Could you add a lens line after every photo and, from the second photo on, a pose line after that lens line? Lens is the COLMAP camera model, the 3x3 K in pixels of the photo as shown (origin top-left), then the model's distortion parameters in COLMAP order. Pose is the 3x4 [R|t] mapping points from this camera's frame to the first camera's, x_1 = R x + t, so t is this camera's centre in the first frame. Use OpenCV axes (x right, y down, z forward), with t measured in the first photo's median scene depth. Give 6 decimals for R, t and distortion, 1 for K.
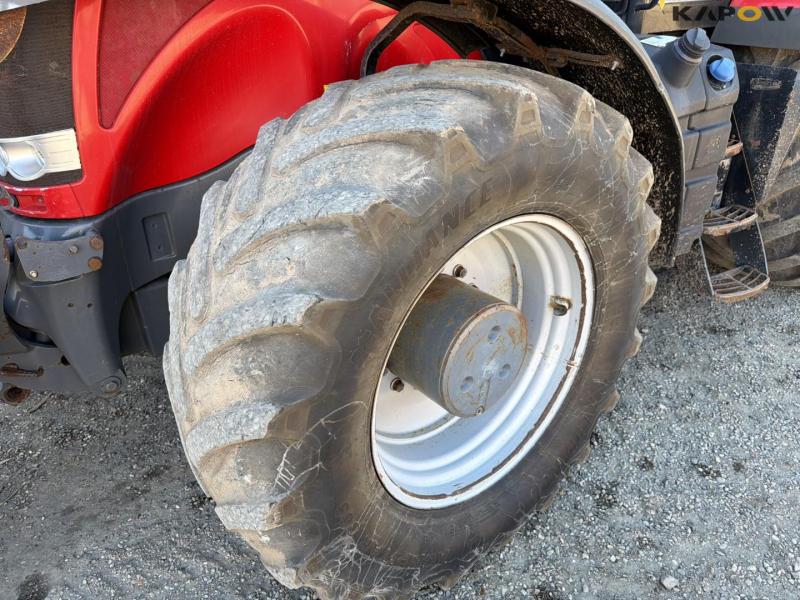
lens RADIAL K [[597.7, 0, 400.0], [0, 597.7, 300.0], [0, 0, 1]] dist [-0.008533, 0.000247]
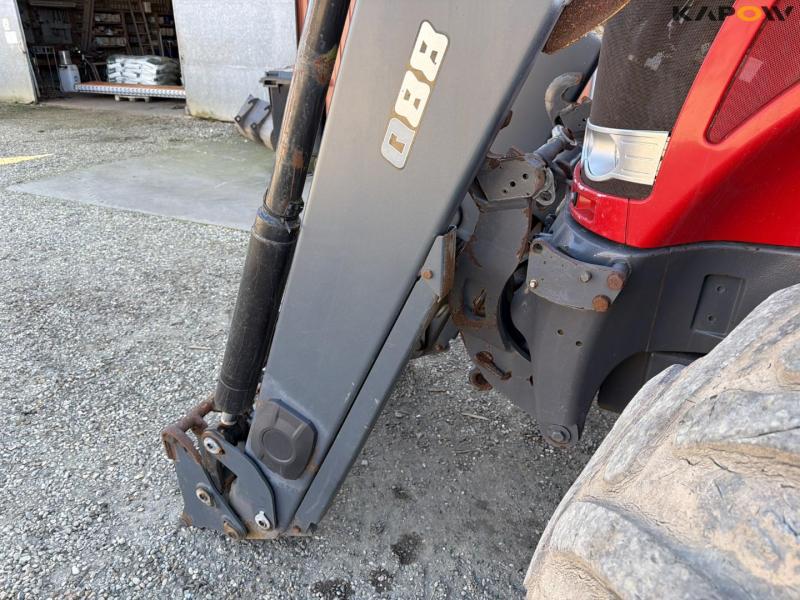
lens RADIAL K [[565.6, 0, 400.0], [0, 565.6, 300.0], [0, 0, 1]] dist [0.049692, -0.058415]
pose [[0.447294, 0.441736, -0.777687, -0.059009], [-0.443094, 0.864760, 0.236344, -0.124383], [0.776914, 0.238873, 0.582532, 0.371188]]
